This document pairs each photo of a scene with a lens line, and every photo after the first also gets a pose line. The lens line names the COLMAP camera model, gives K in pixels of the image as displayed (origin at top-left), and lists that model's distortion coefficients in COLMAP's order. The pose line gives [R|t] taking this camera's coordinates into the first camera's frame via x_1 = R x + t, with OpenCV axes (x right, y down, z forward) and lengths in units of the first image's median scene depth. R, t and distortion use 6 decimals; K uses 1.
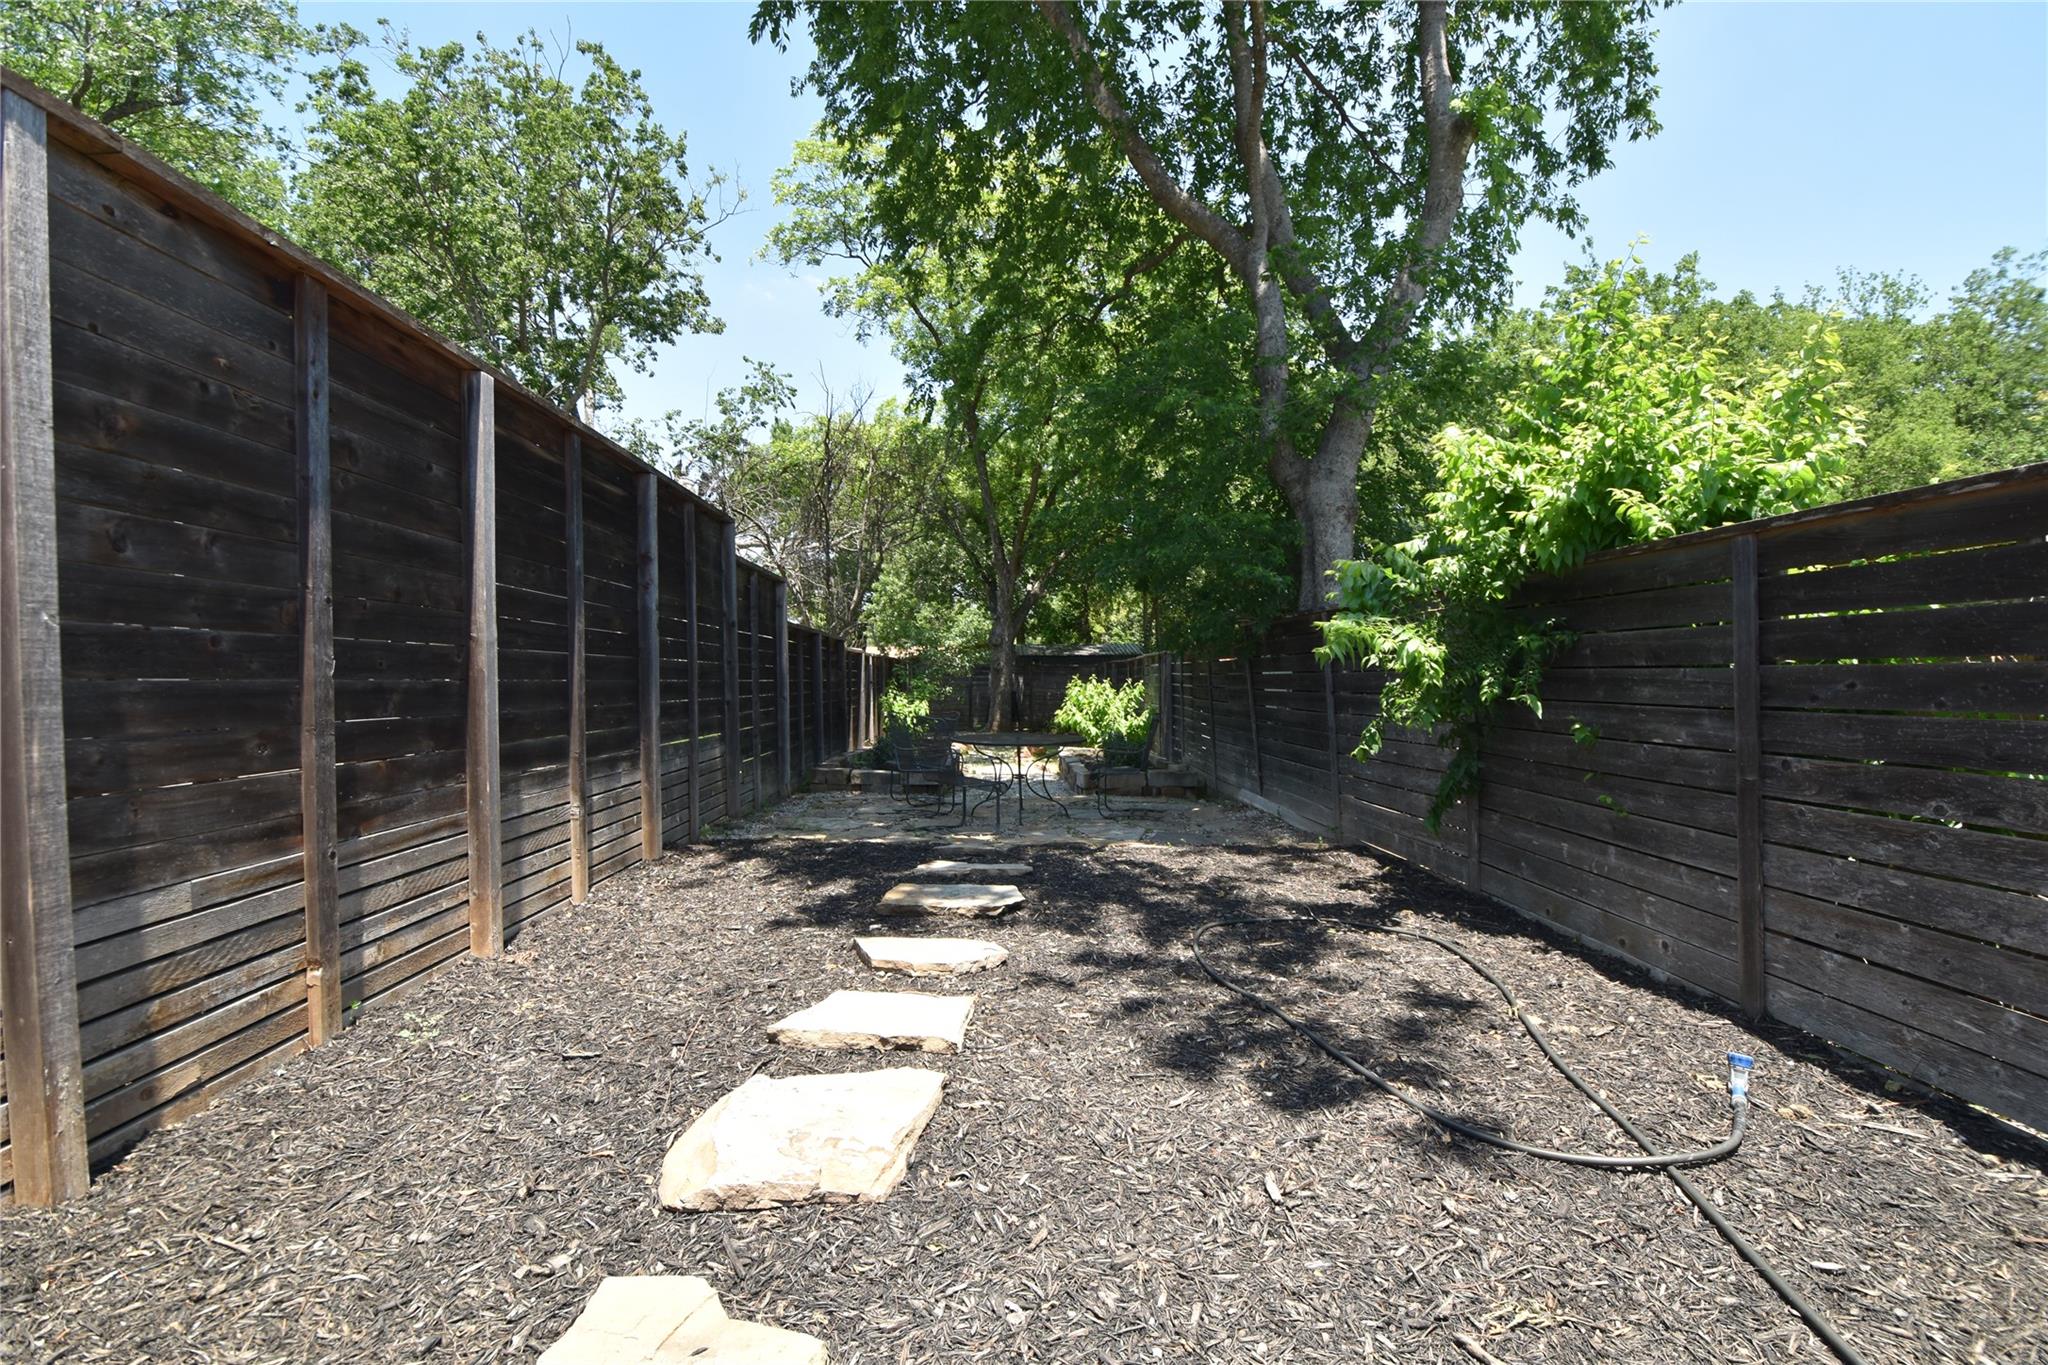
lens RADIAL K [[910.6, 0, 1031.1], [0, 910.6, 696.7], [0, 0, 1]] dist [0.017544, -0.025020]
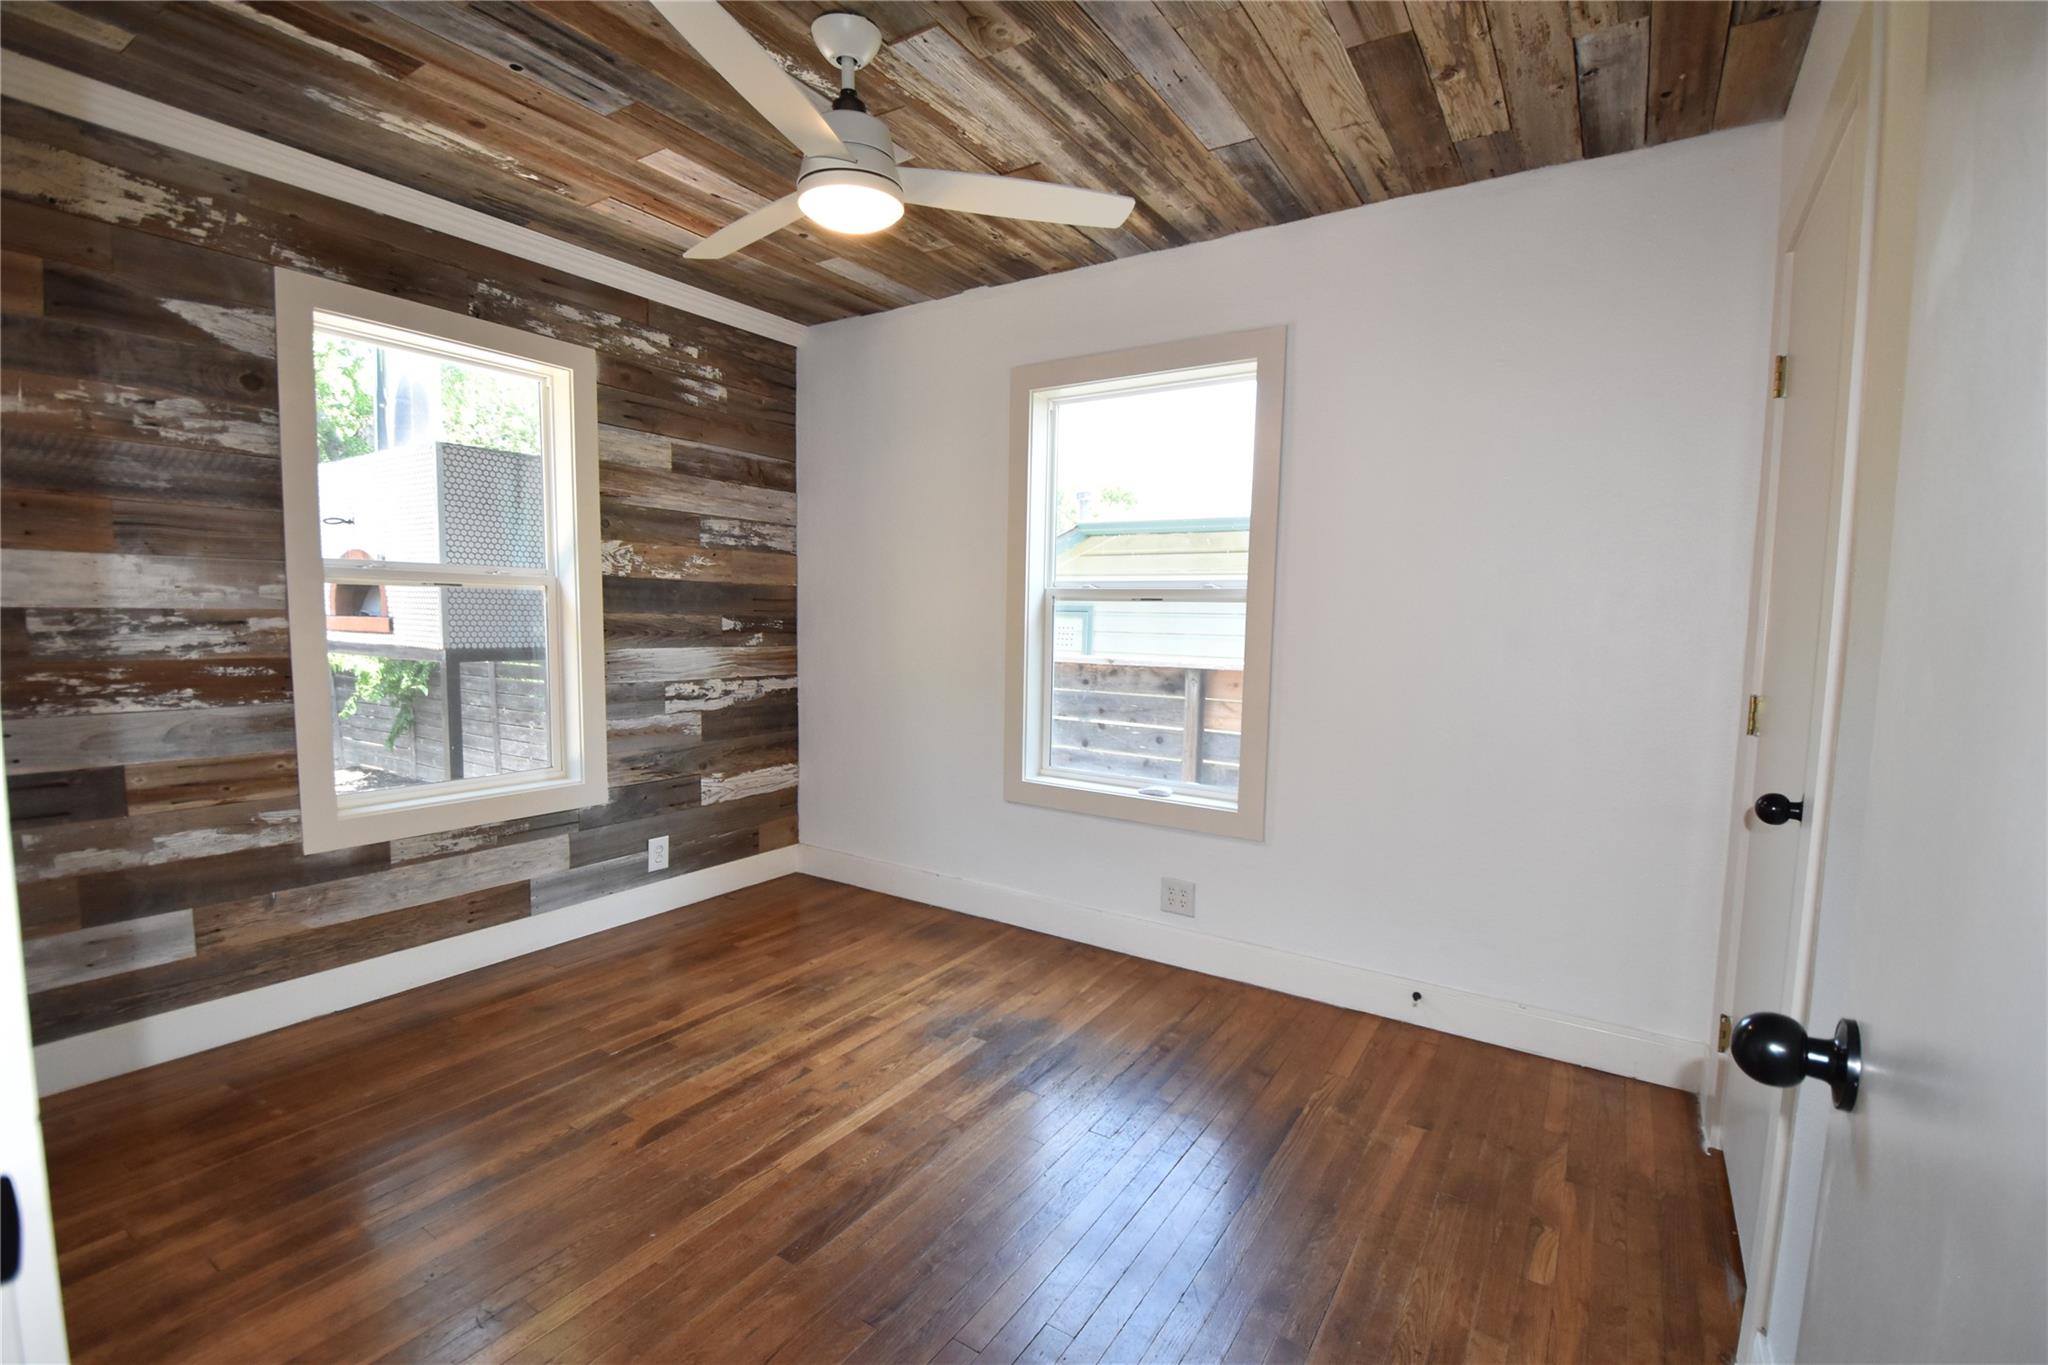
lens RADIAL K [[910.6, 0, 1031.1], [0, 910.6, 696.7], [0, 0, 1]] dist [0.017544, -0.025020]
pose [[0.588495, -0.009522, 0.808445, -0.446652], [-0.027131, 0.999135, 0.031518, -0.089201], [-0.808045, -0.040482, 0.587728, -1.675613]]
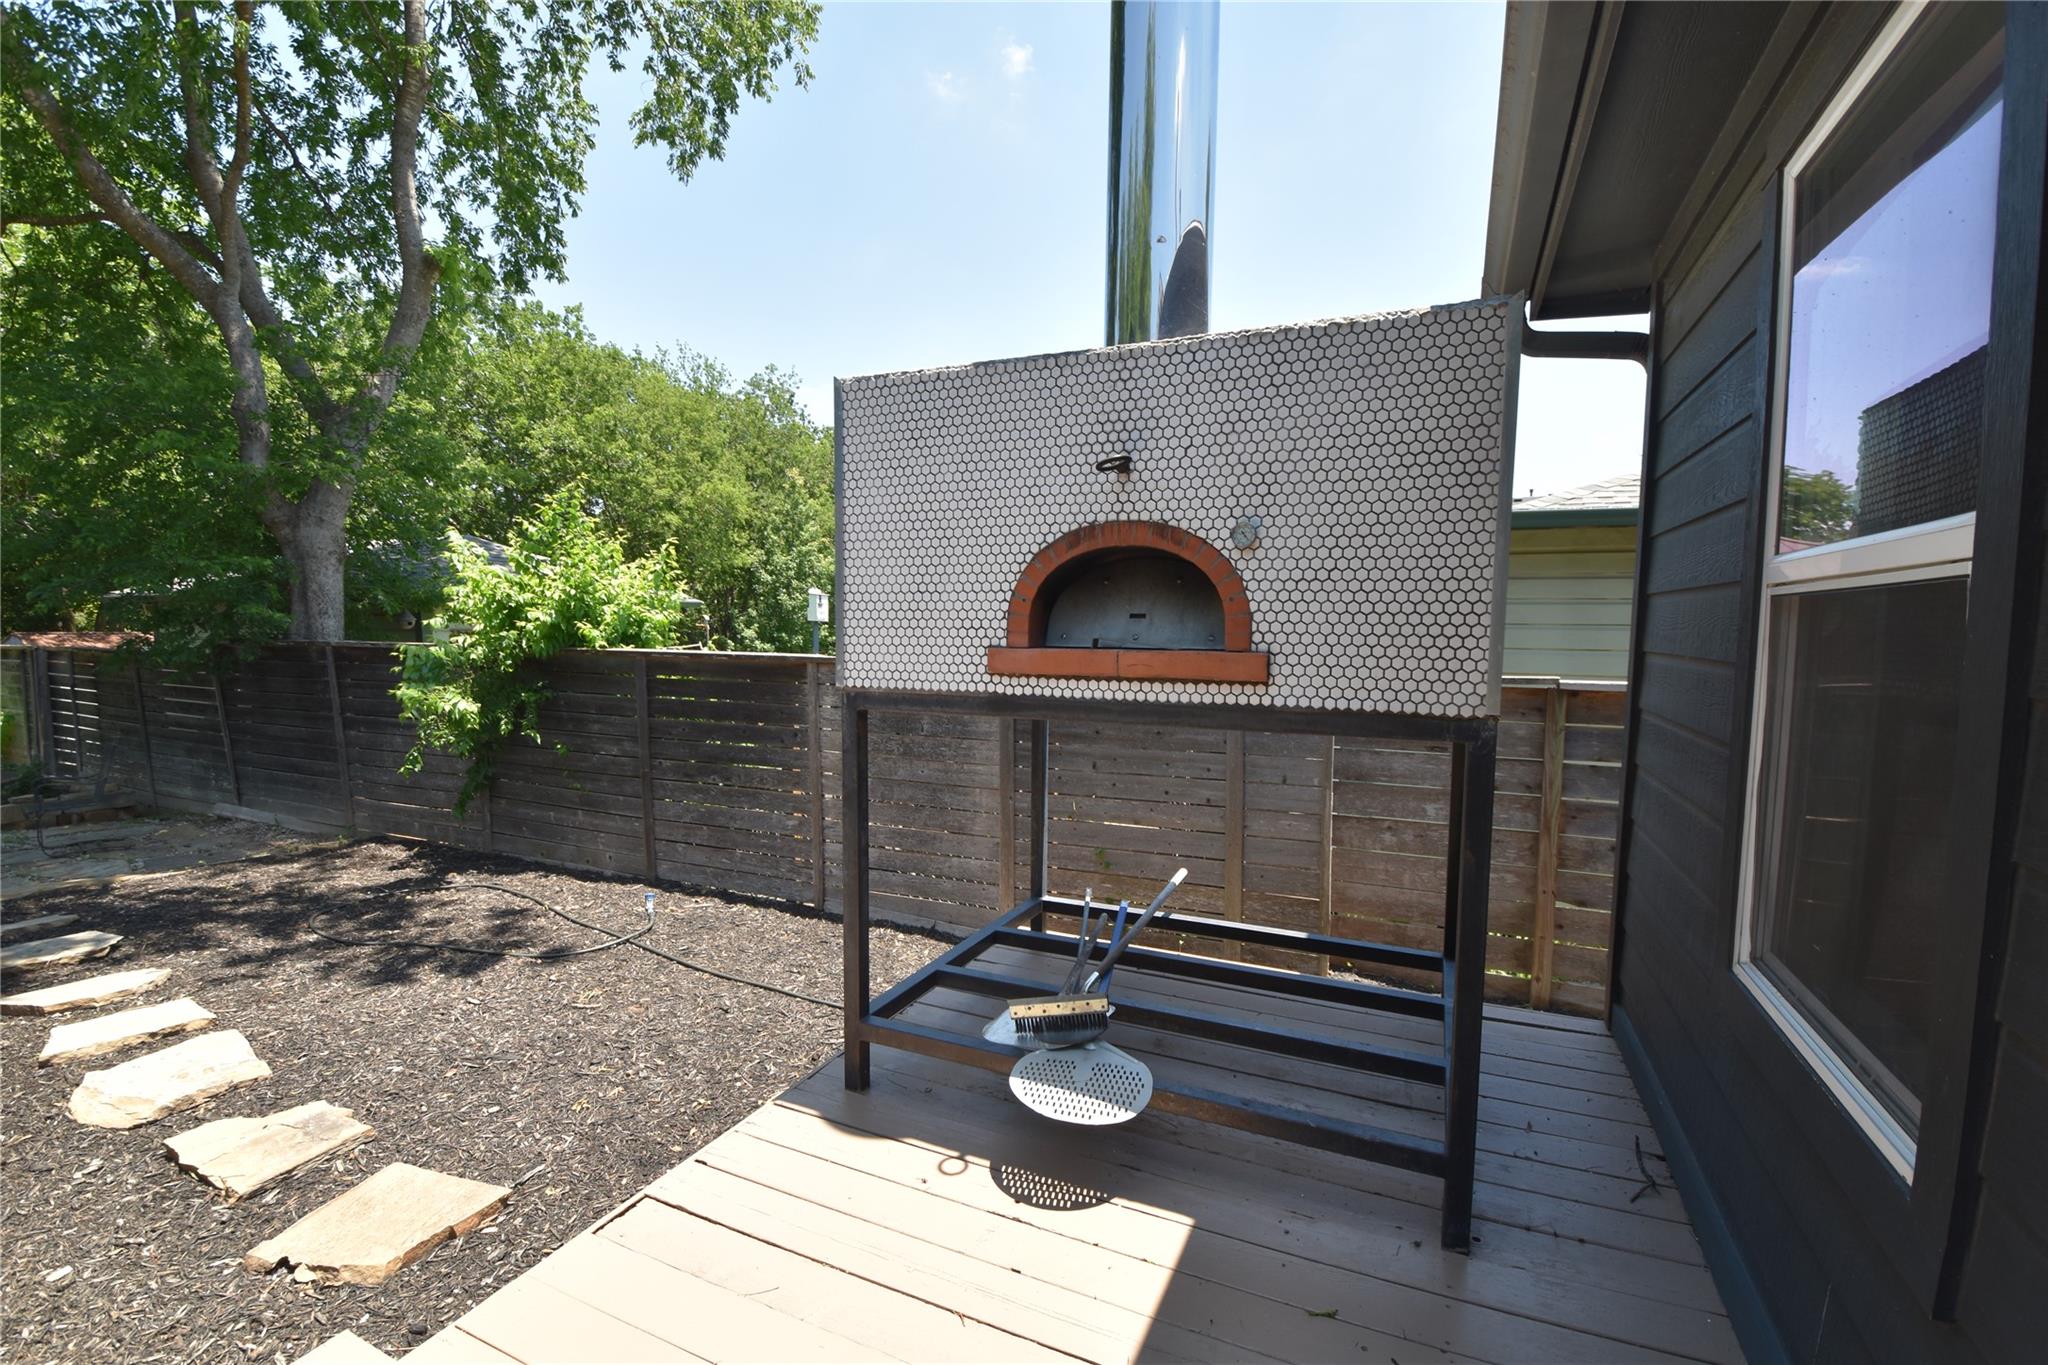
lens RADIAL K [[910.6, 0, 1031.1], [0, 910.6, 696.7], [0, 0, 1]] dist [0.017544, -0.025020]
pose [[0.464977, -0.059194, 0.883342, -0.529338], [0.008172, 0.998007, 0.062576, -0.165064], [-0.885285, -0.021878, 0.464533, -0.621570]]
